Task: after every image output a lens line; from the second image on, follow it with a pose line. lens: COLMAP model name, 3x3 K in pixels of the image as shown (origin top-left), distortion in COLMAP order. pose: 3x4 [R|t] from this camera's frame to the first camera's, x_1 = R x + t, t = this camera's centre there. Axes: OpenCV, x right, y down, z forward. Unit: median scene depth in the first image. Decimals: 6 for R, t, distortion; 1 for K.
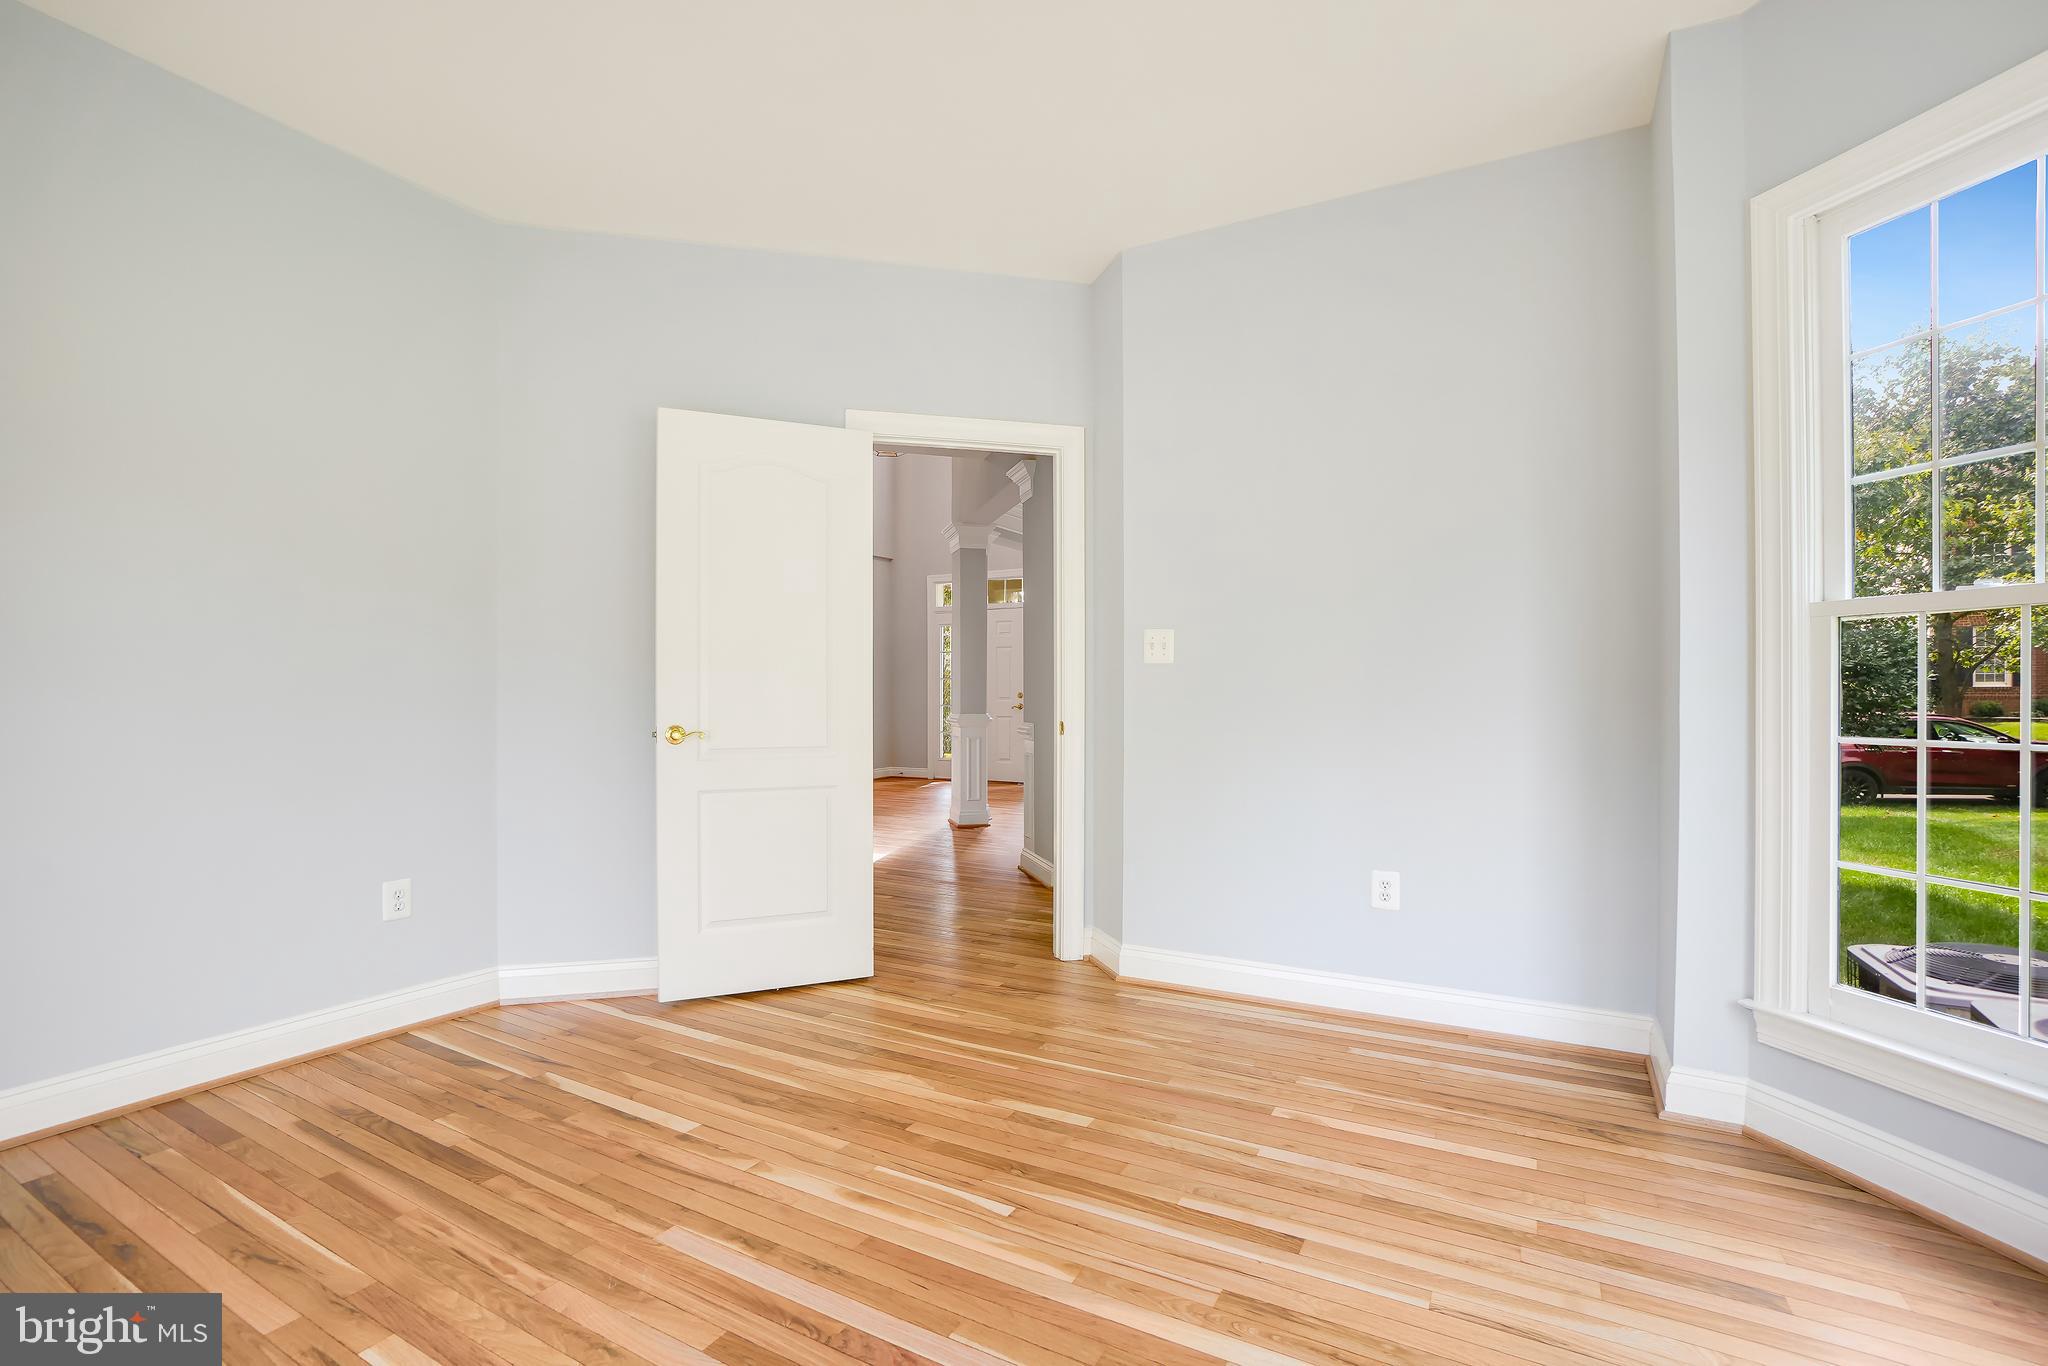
lens RADIAL K [[900.7, 0, 1023.3], [0, 900.7, 692.9], [0, 0, 1]] dist [-0.026321, -0.000126]
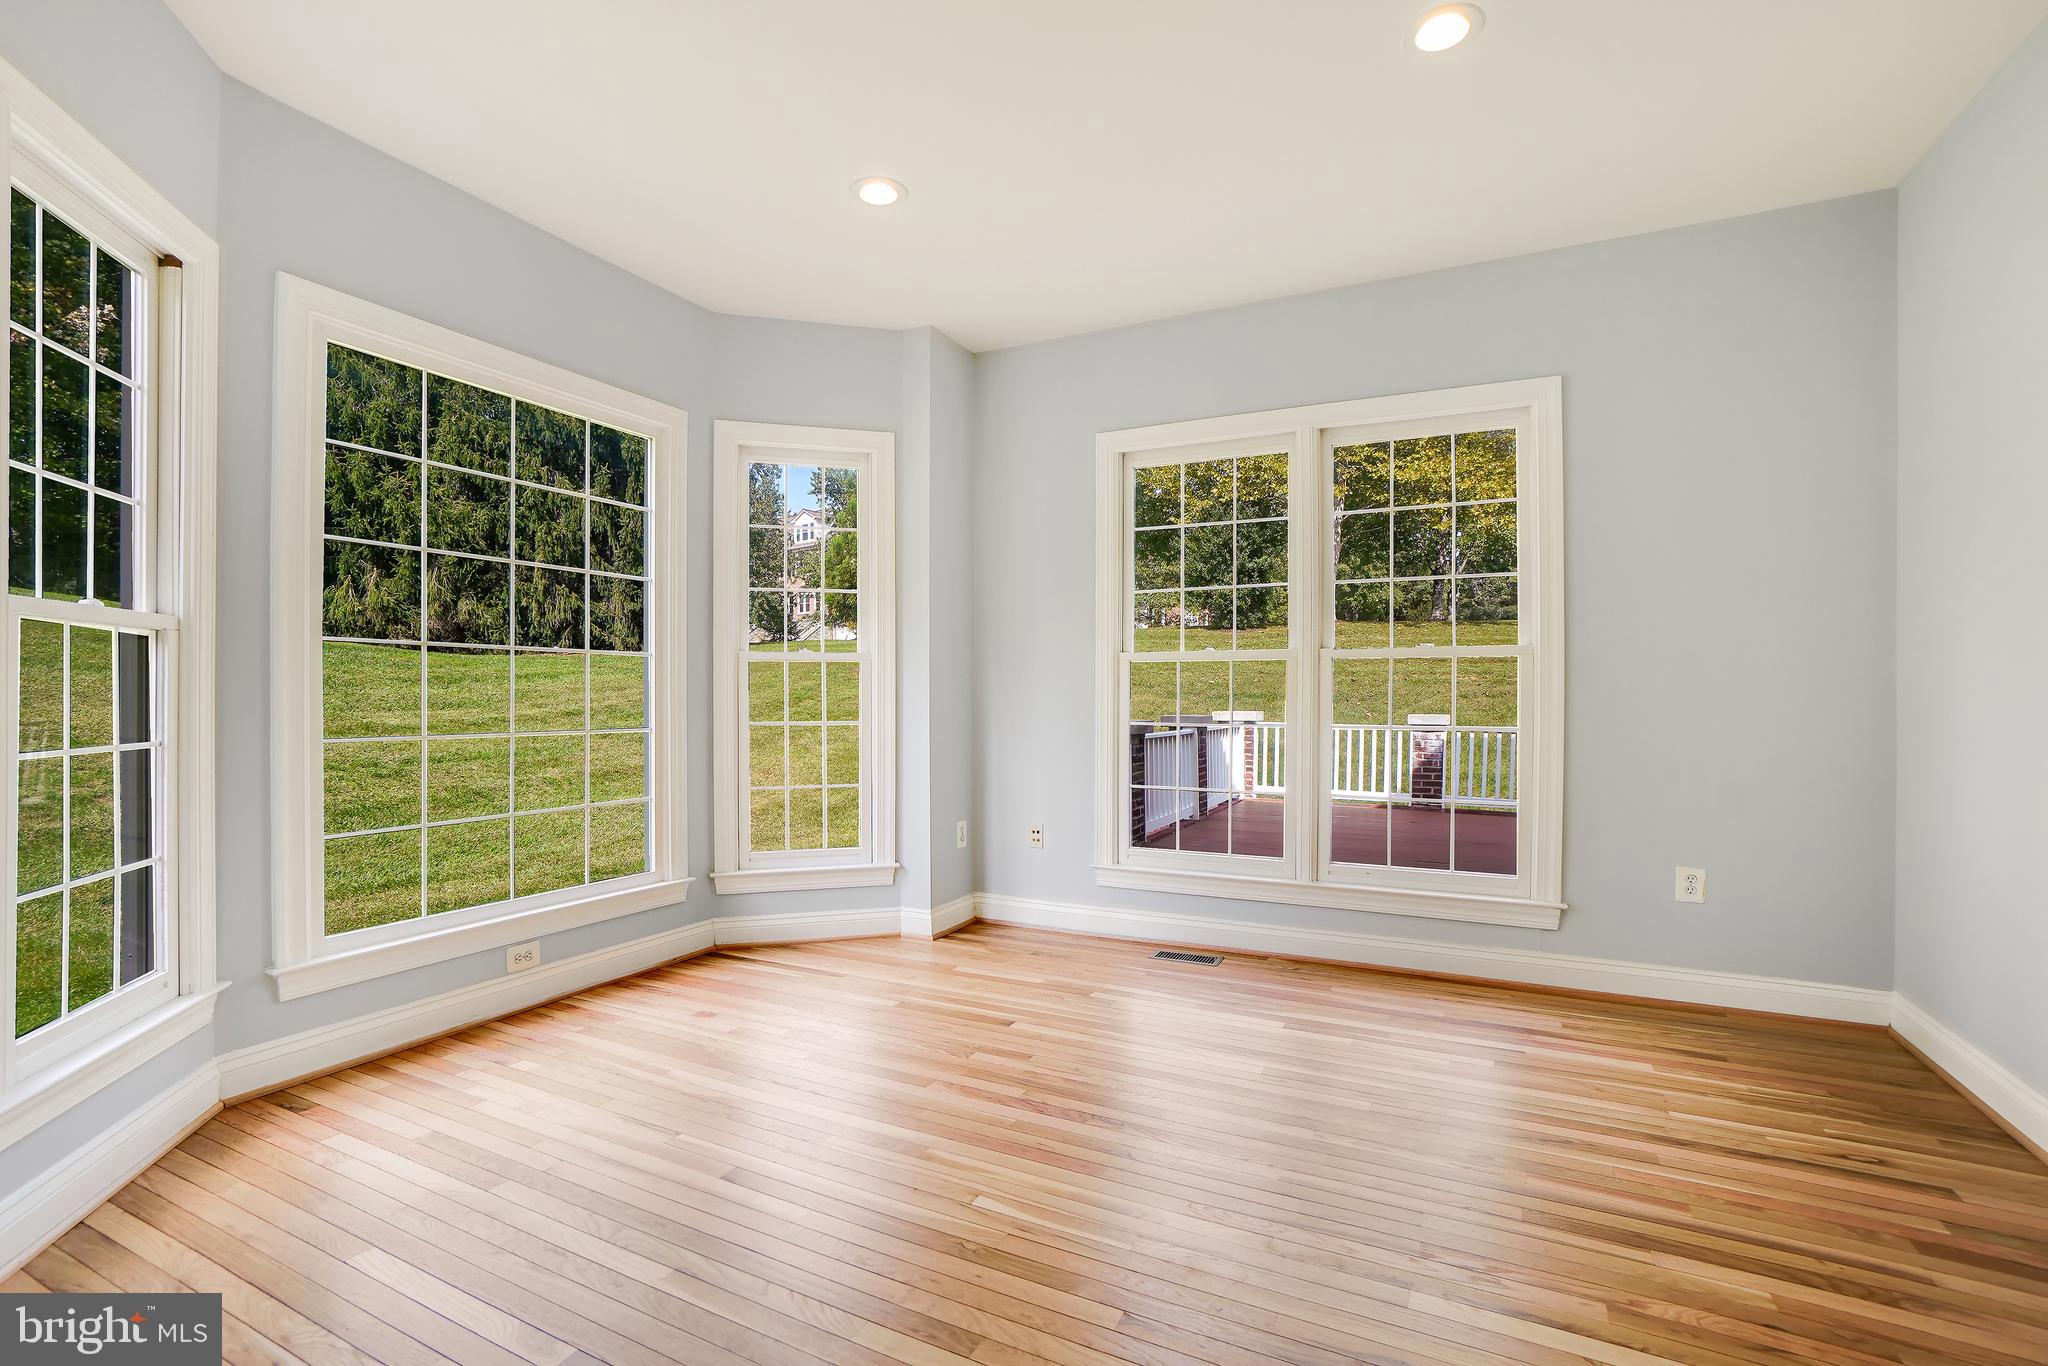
lens RADIAL K [[900.7, 0, 1031.5], [0, 900.7, 695.9], [0, 0, 1]] dist [-0.026321, -0.000126]
pose [[-0.998803, -0.002678, -0.048836, -0.025823], [-0.002097, 0.999926, -0.011959, 0.003236], [0.048864, -0.011842, -0.998735, 2.046765]]
